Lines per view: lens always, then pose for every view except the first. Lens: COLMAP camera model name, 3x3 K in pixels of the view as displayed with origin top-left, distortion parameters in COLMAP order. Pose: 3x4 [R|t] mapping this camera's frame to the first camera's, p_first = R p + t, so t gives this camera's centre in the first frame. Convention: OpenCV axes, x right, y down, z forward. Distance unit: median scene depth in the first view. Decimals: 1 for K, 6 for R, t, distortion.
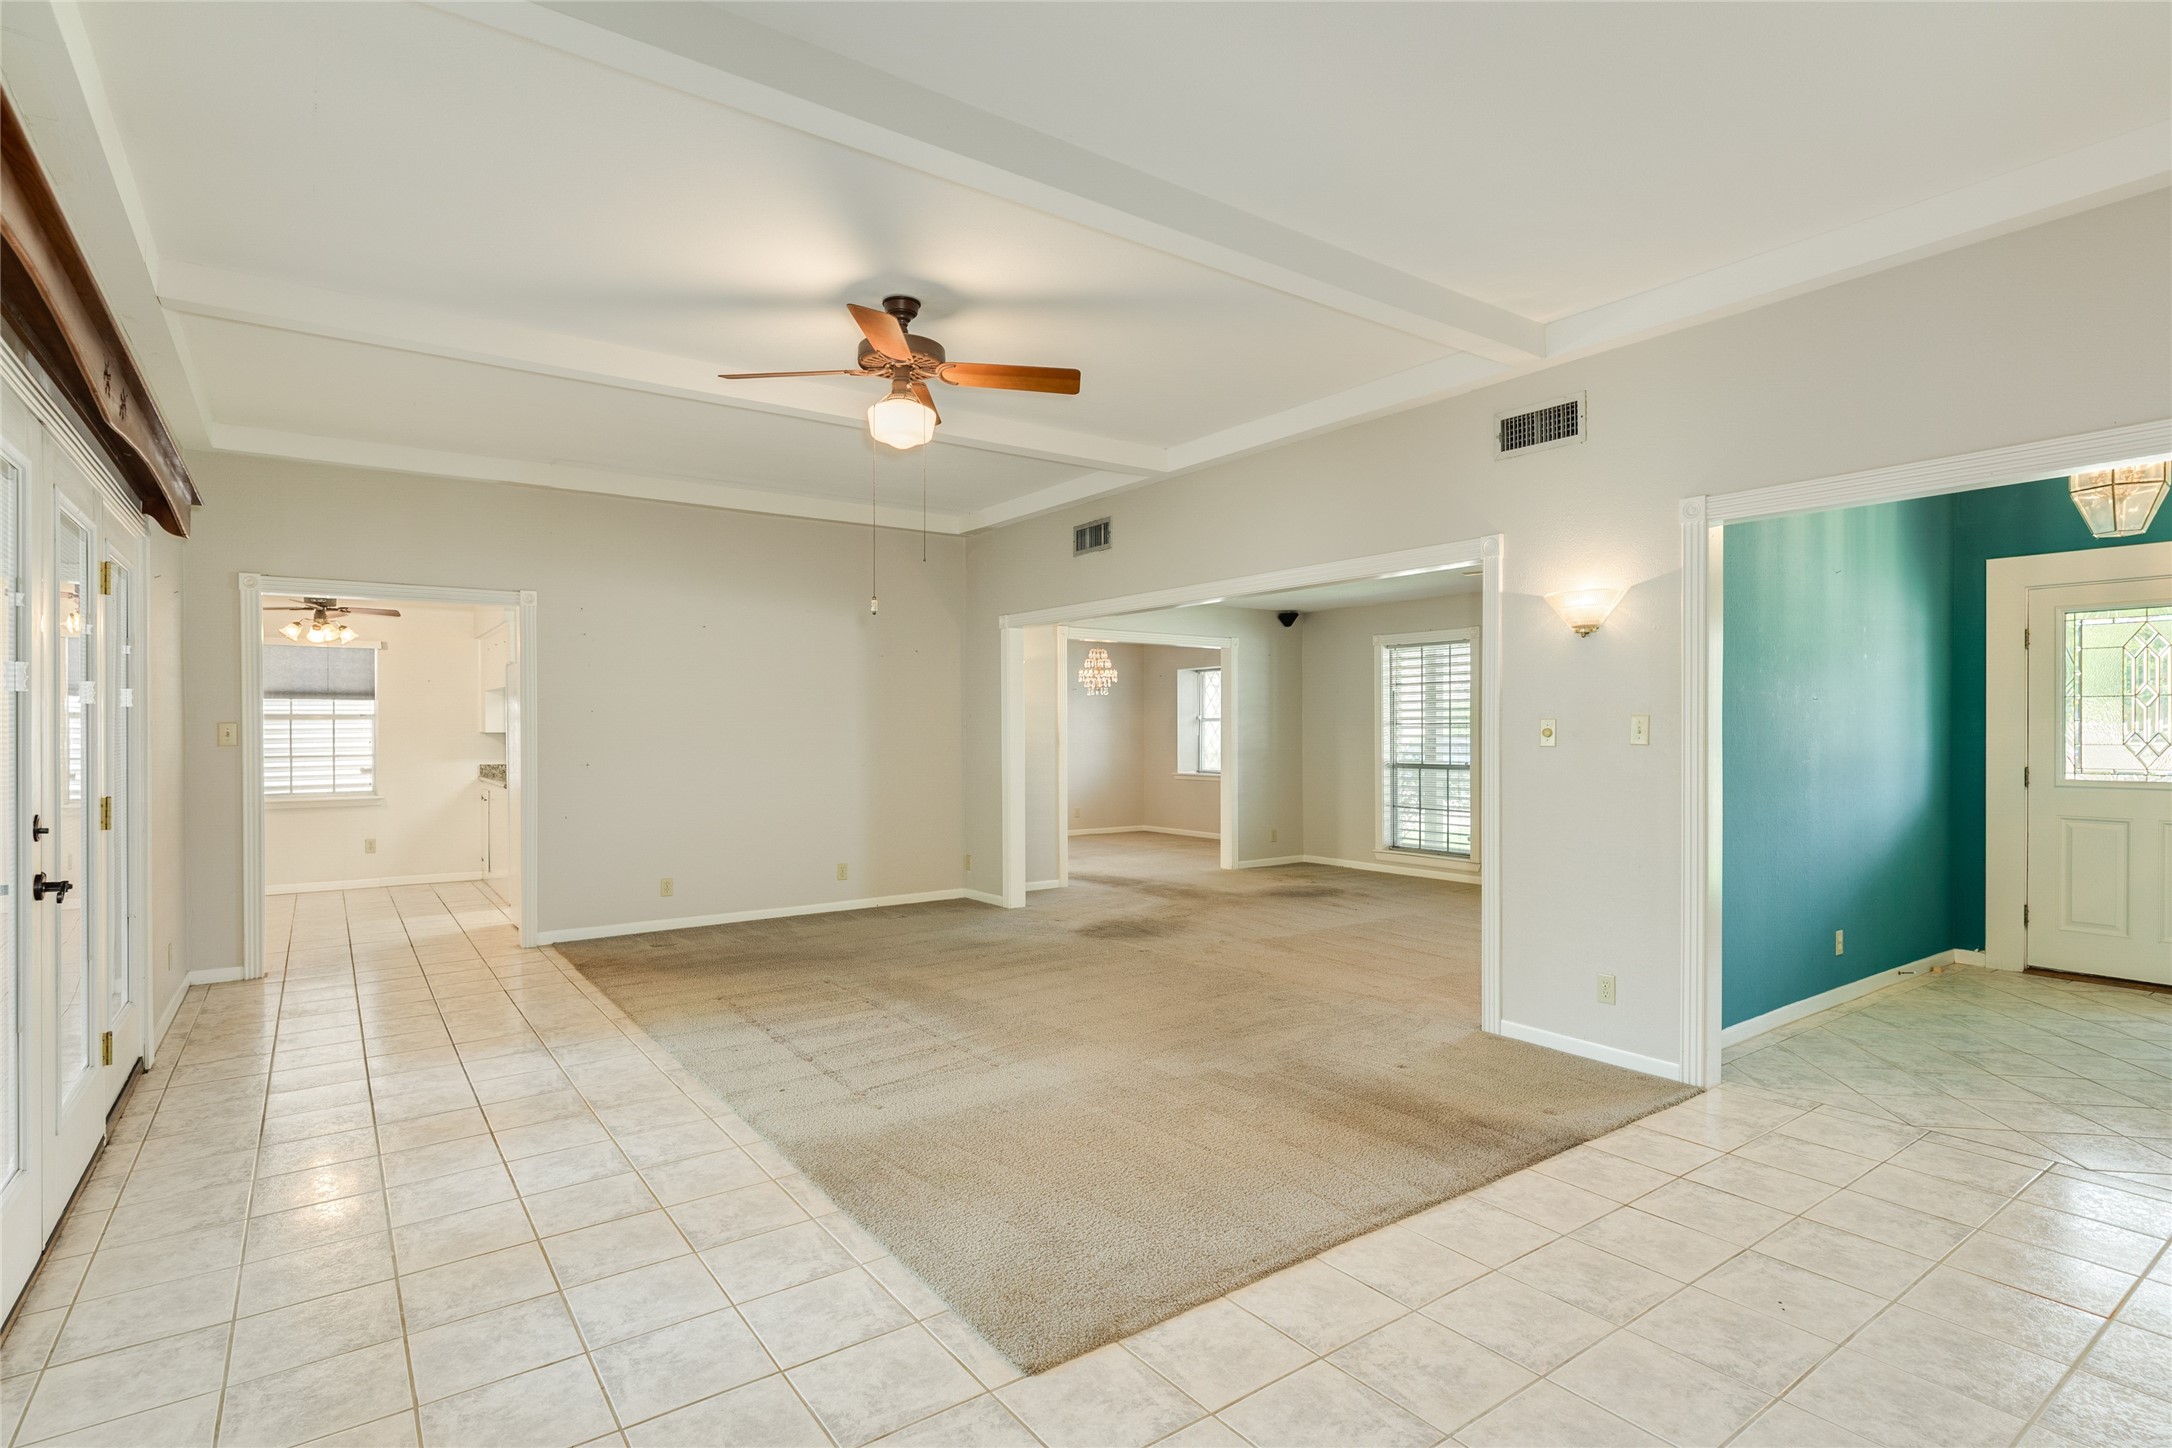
lens RADIAL K [[1061.0, 0, 1082.3], [0, 1061.0, 723.0], [0, 0, 1]] dist [-0.002139, 0.000683]
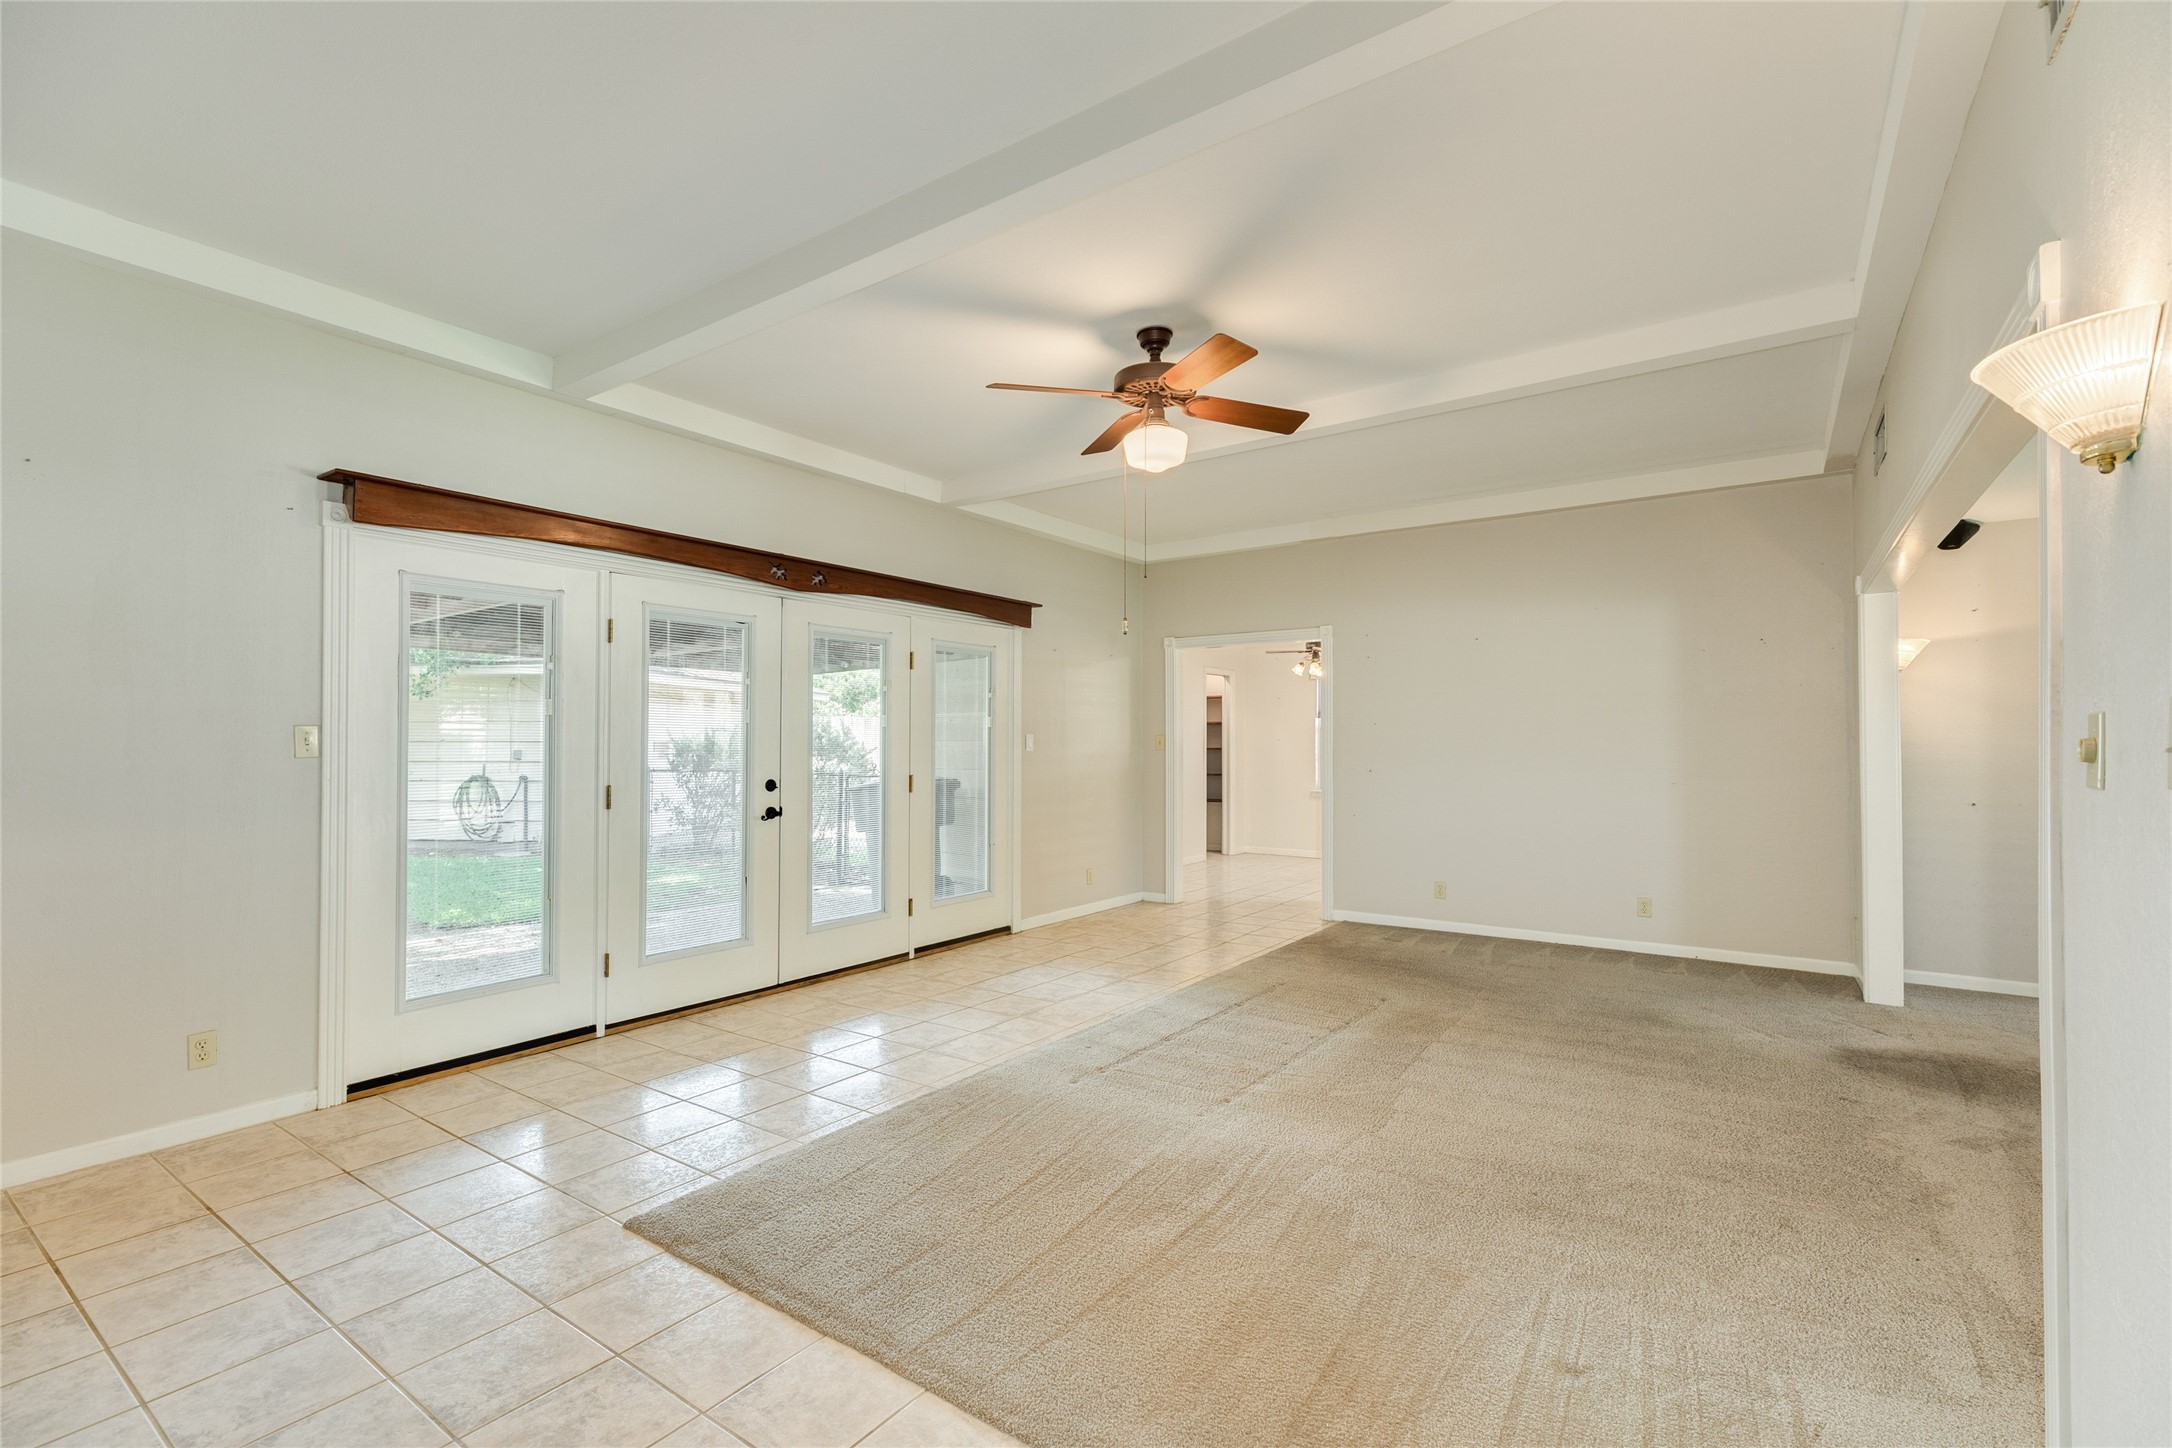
lens RADIAL K [[964.0, 0, 1089.6], [0, 964.0, 726.0], [0, 0, 1]] dist [0.003956, -0.000440]
pose [[0.330136, -0.012008, -0.943857, 0.707110], [0.005057, 0.999927, -0.010953, 0.001370], [0.943920, -0.001157, 0.330173, 0.626153]]
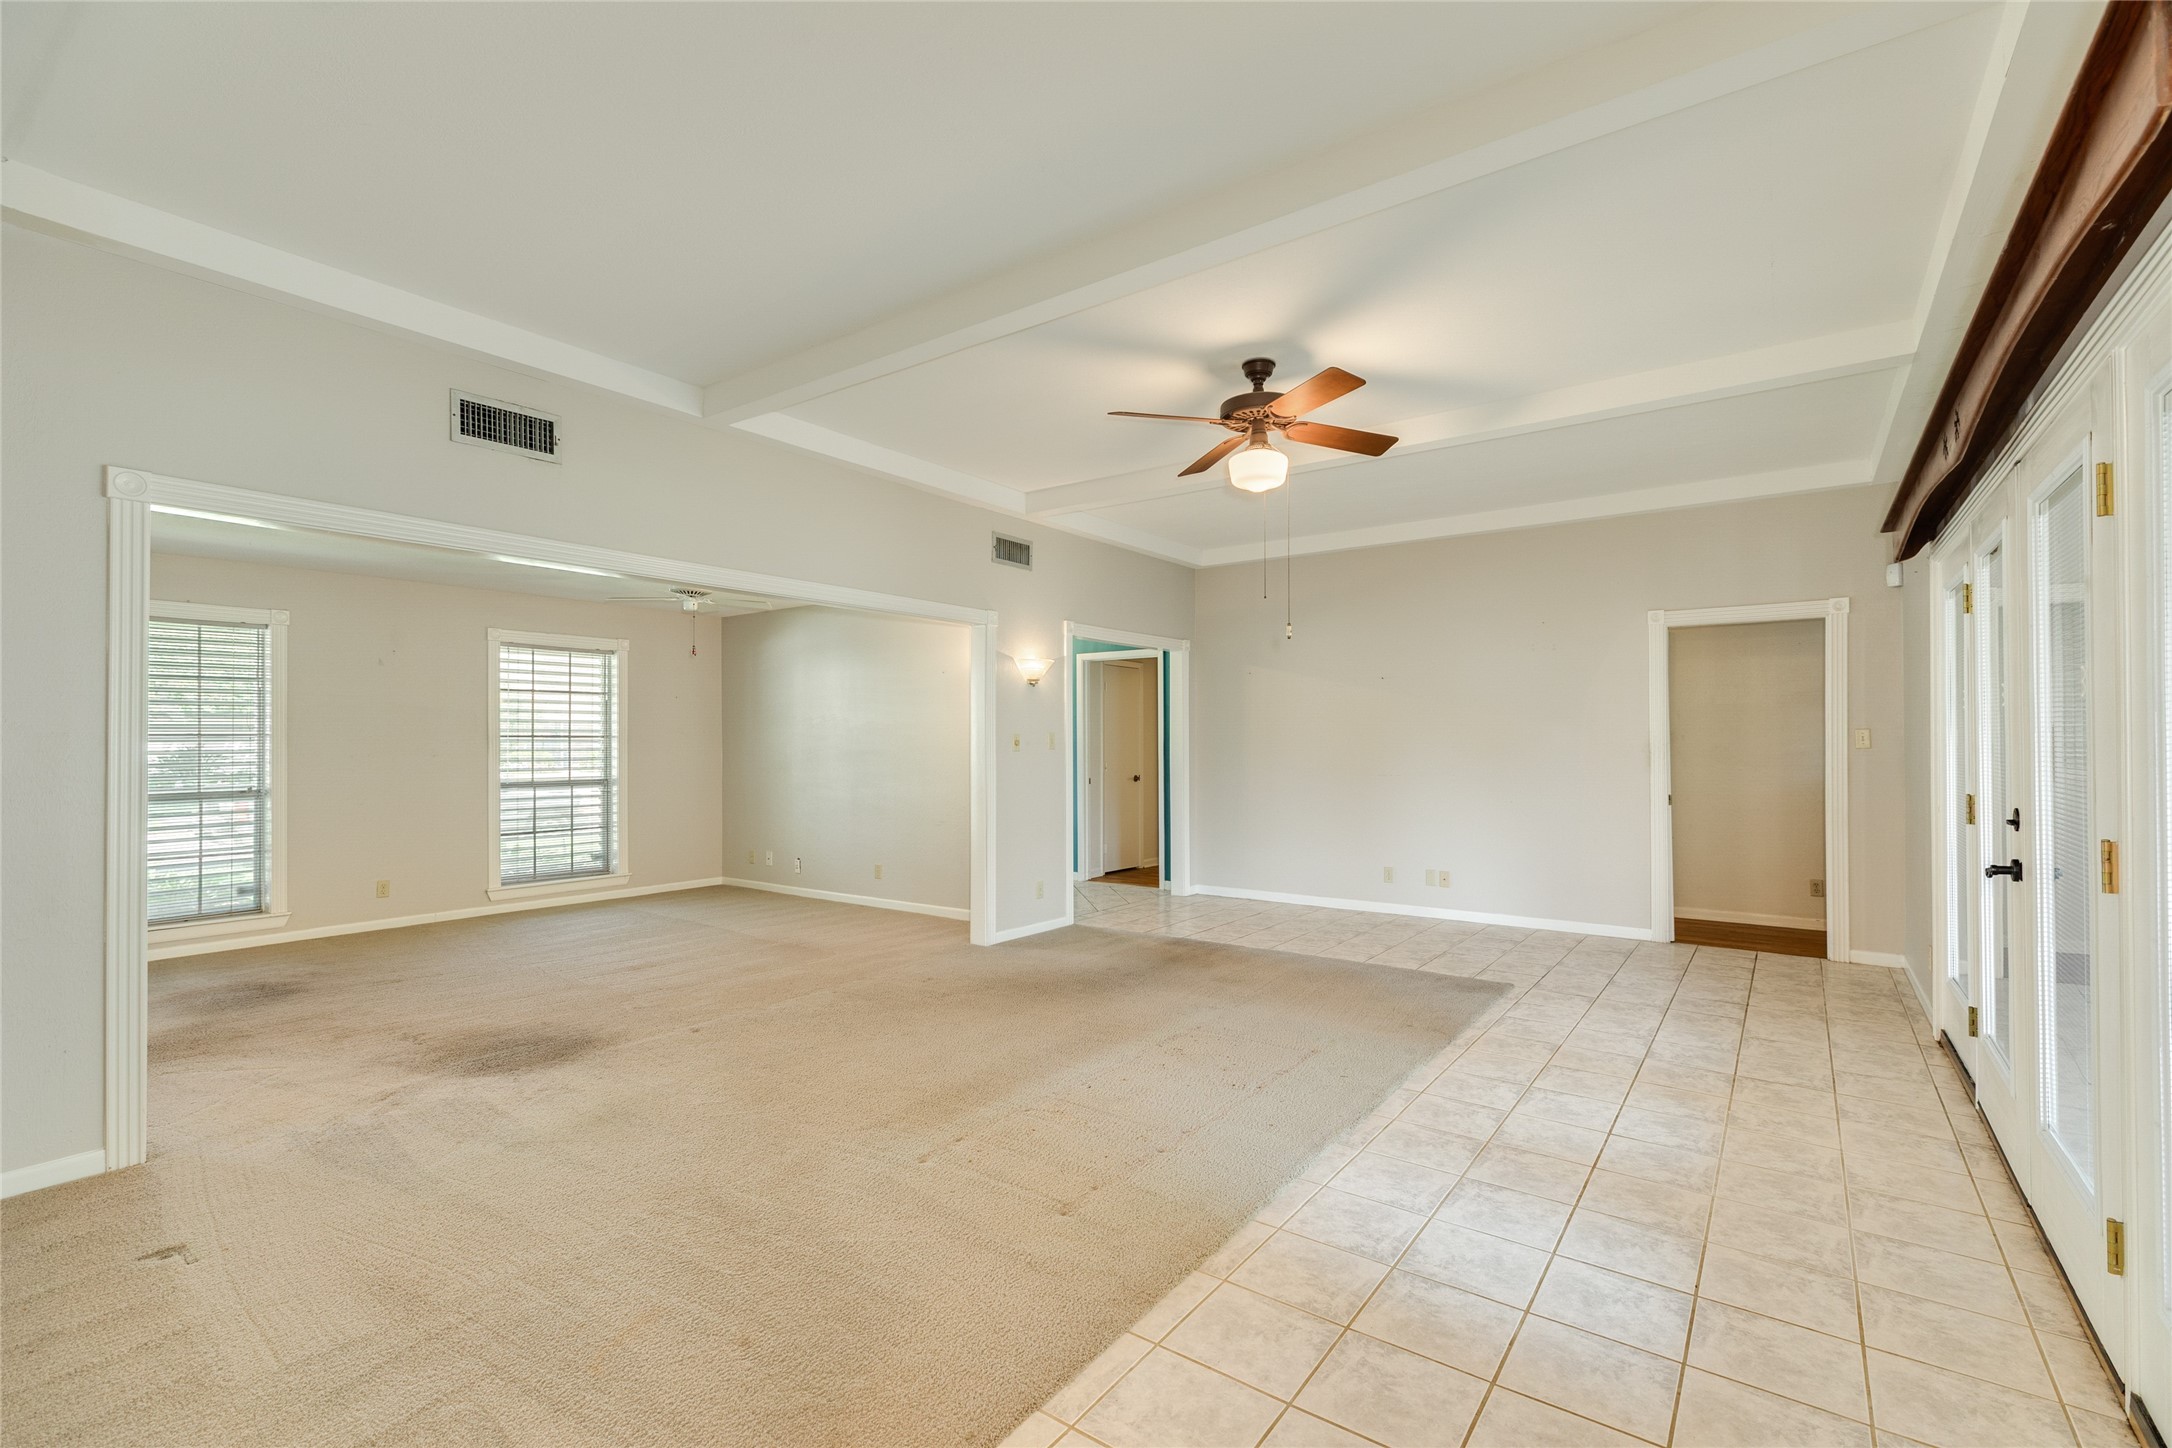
lens RADIAL K [[964.0, 0, 1078.6], [0, 964.0, 738.5], [0, 0, 1]] dist [0.003956, -0.000440]
pose [[-0.303841, 0.006916, 0.952697, -1.091598], [-0.003610, 0.999958, -0.008411, 0.014147], [-0.952716, -0.005995, -0.303804, 1.498841]]
